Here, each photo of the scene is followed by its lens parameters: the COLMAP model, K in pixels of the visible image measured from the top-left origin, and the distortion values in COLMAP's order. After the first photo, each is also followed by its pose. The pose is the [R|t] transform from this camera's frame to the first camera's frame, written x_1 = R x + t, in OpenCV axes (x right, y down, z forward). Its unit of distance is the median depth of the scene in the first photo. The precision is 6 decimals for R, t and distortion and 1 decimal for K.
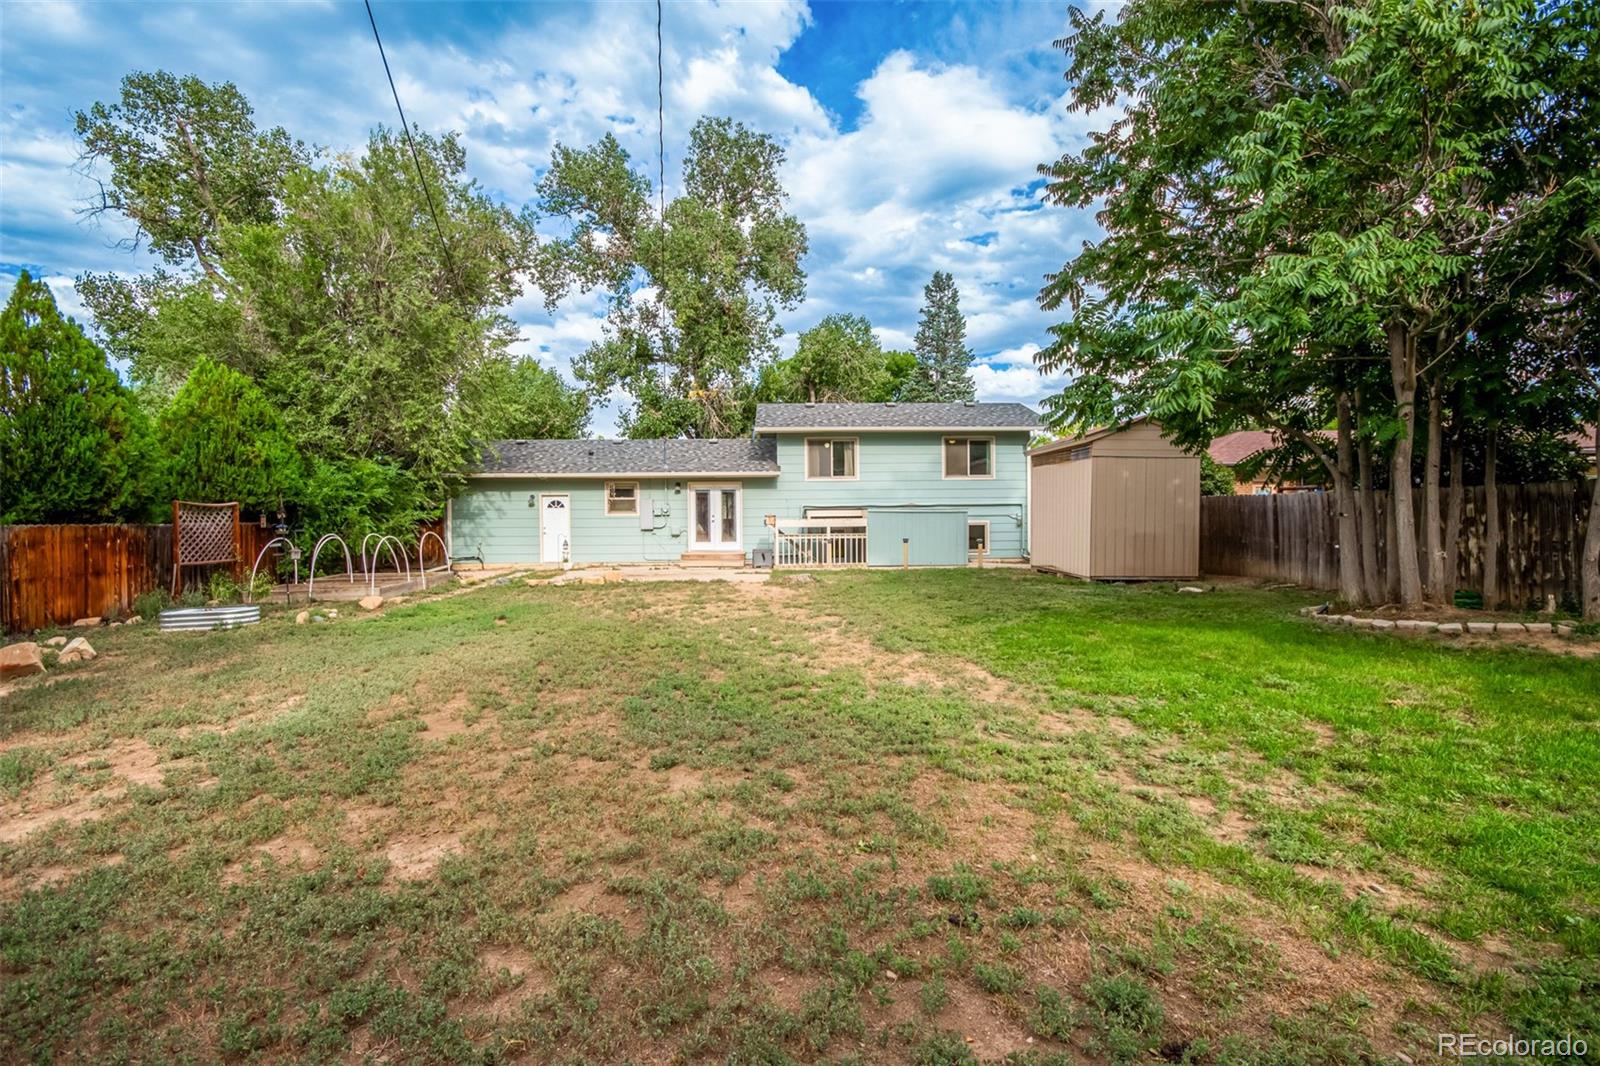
lens RADIAL K [[741.0, 0, 800.0], [0, 741.0, 533.0], [0, 0, 1]] dist [-0.001739, -0.001055]
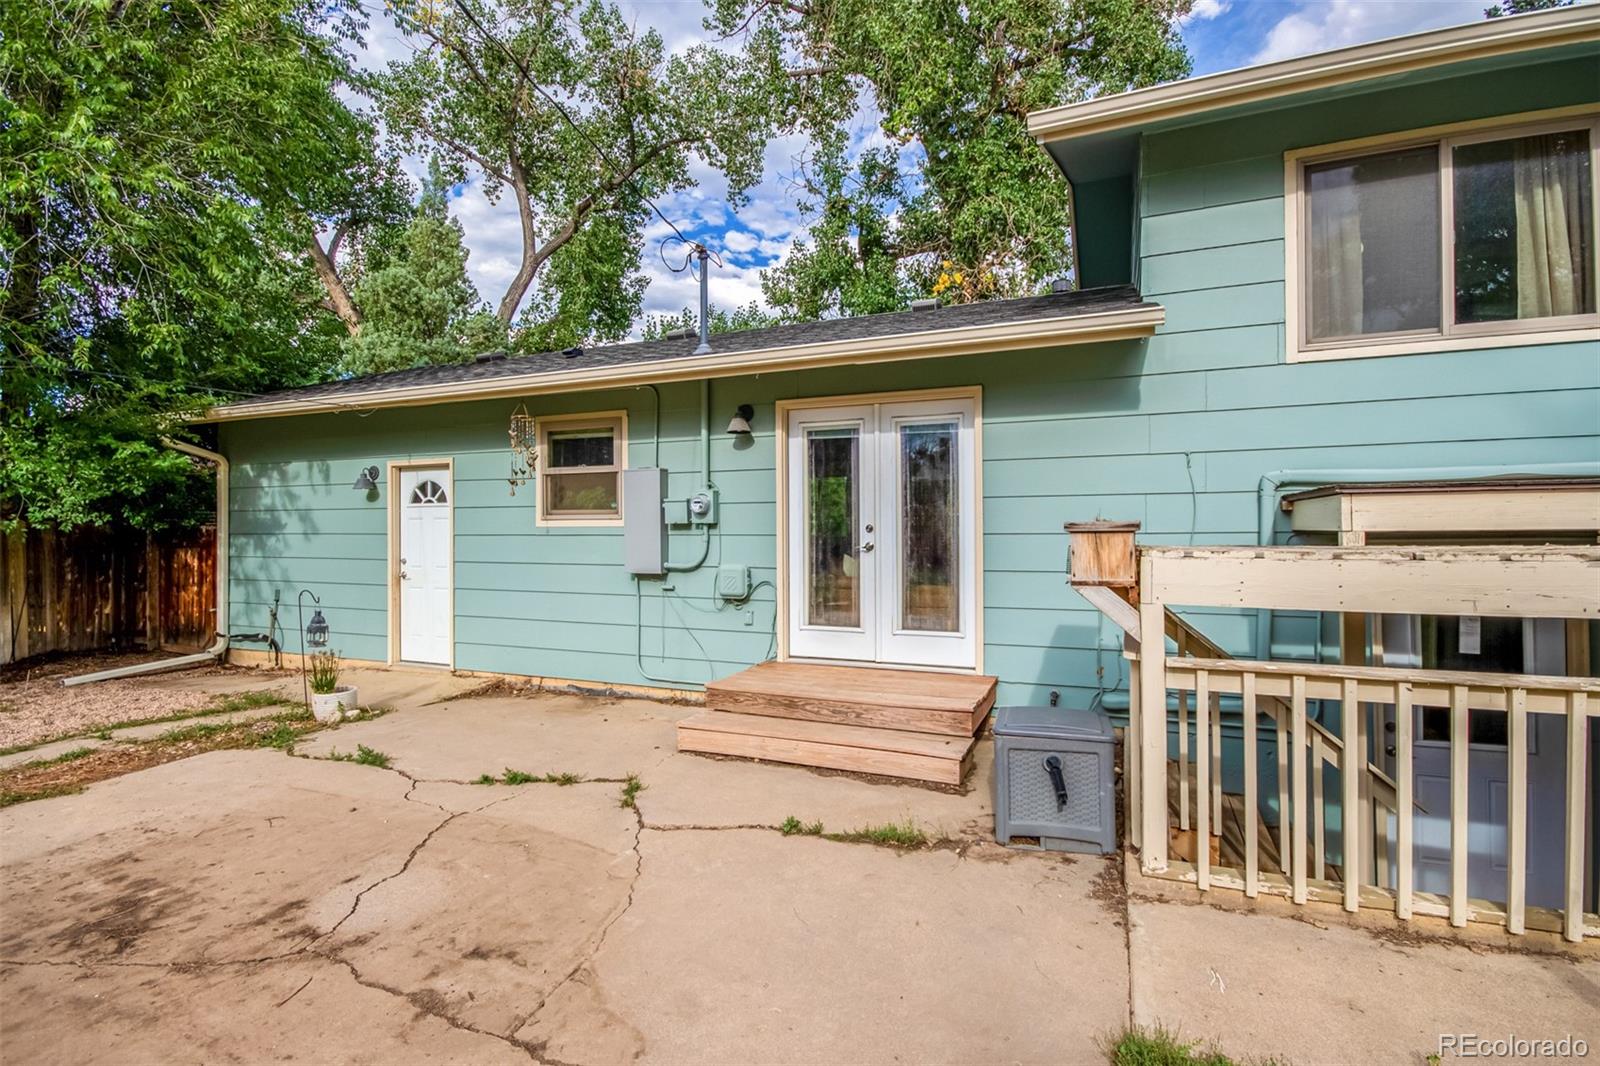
lens RADIAL K [[758.9, 0, 802.0], [0, 758.9, 528.1], [0, 0, 1]] dist [0.000088, -0.006974]
pose [[0.909518, 0.001889, -0.415660, -0.028749], [-0.013148, 0.999620, -0.024227, -0.016187], [0.415456, 0.027500, 0.909197, 0.755466]]
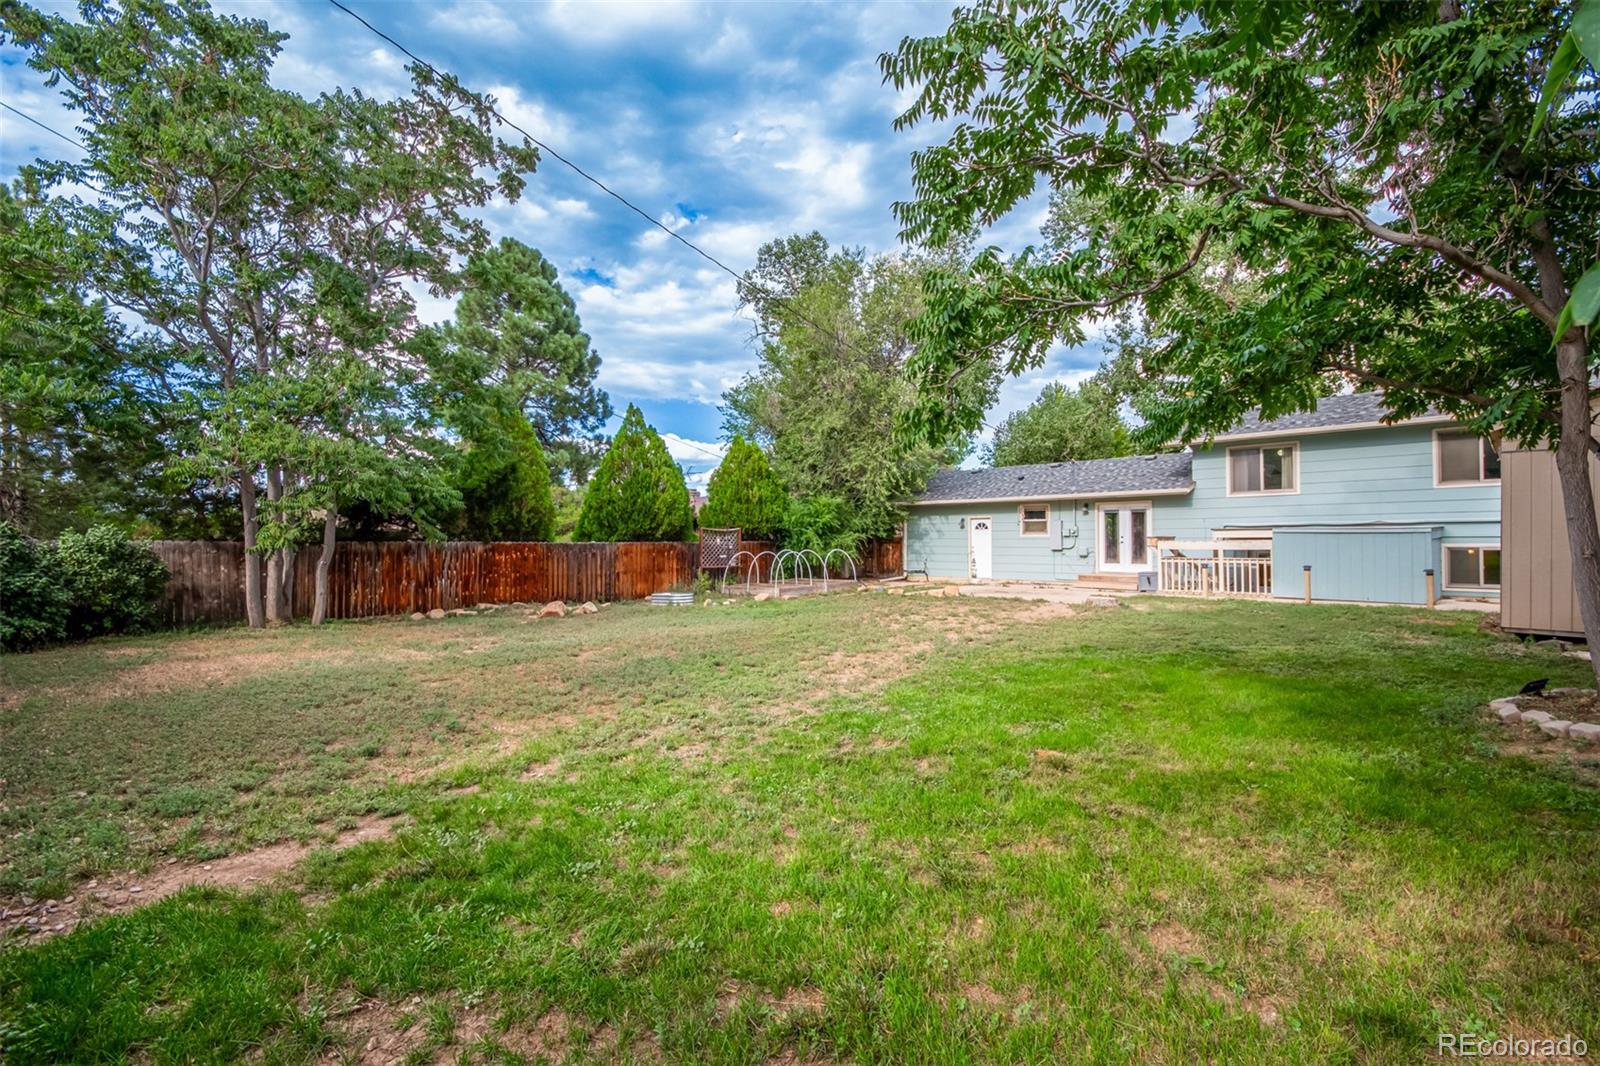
lens RADIAL K [[741.0, 0, 800.0], [0, 741.0, 533.0], [0, 0, 1]] dist [-0.001739, -0.001055]
pose [[0.677121, -0.001580, -0.735870, 0.311781], [-0.015726, 0.999738, -0.016617, -0.005246], [0.735704, 0.022824, 0.676919, 0.036265]]
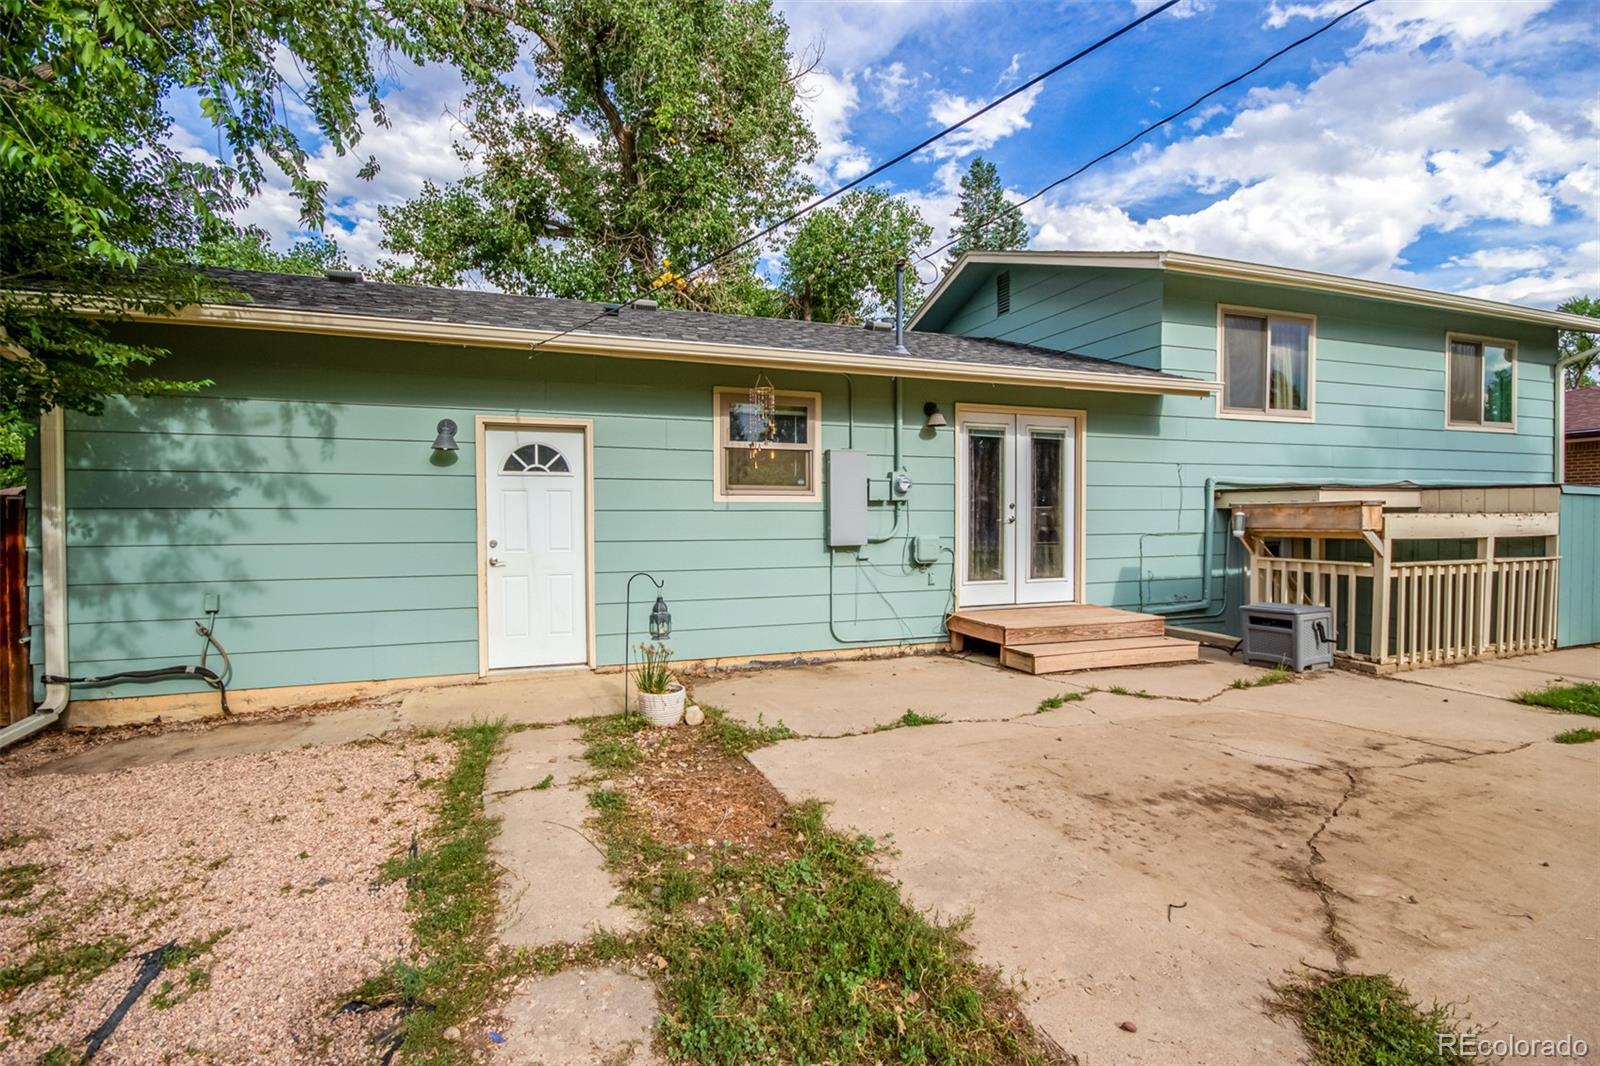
lens RADIAL K [[741.0, 0, 800.0], [0, 741.0, 533.0], [0, 0, 1]] dist [-0.001739, -0.001055]
pose [[0.950503, -0.003355, 0.310697, -0.321870], [0.004647, 0.999983, -0.003417, -0.009303], [-0.310681, 0.004691, 0.950503, 0.705424]]
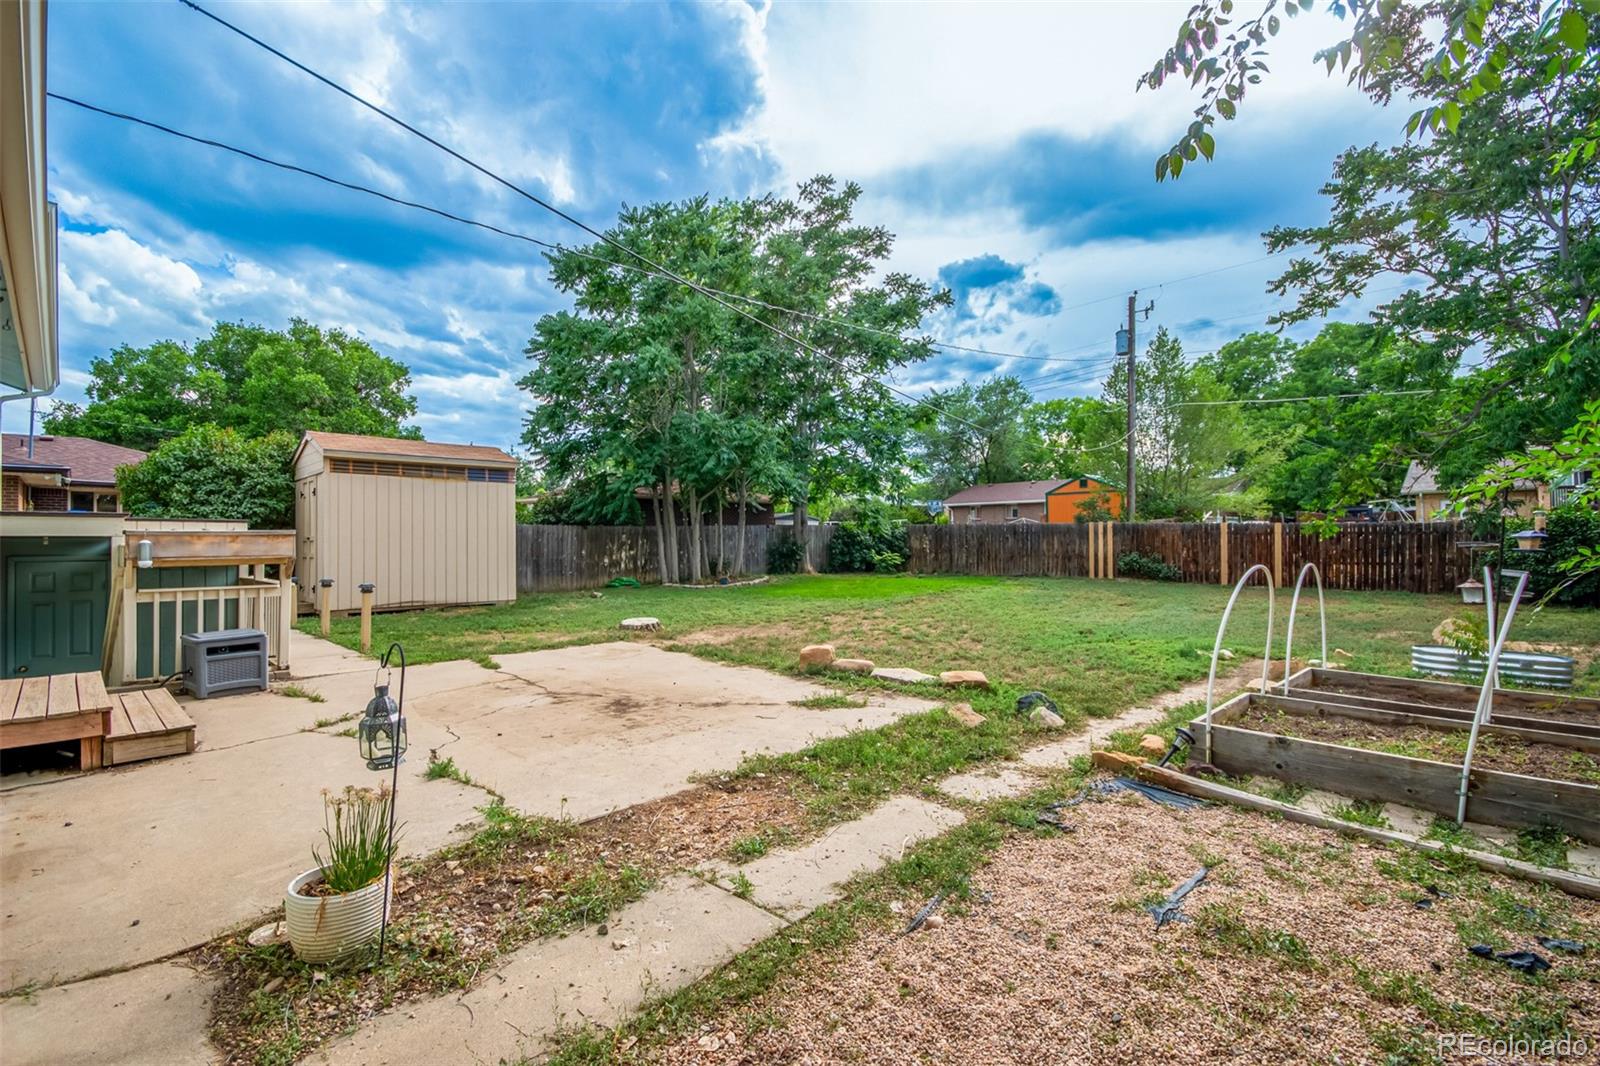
lens RADIAL K [[727.2, 0, 802.1], [0, 727.2, 541.2], [0, 0, 1]] dist [-0.005196, -0.001304]
pose [[-0.683702, 0.012987, 0.729646, -0.421815], [0.029568, 0.999514, 0.009916, -0.013390], [-0.729163, 0.028353, -0.683753, 0.955340]]
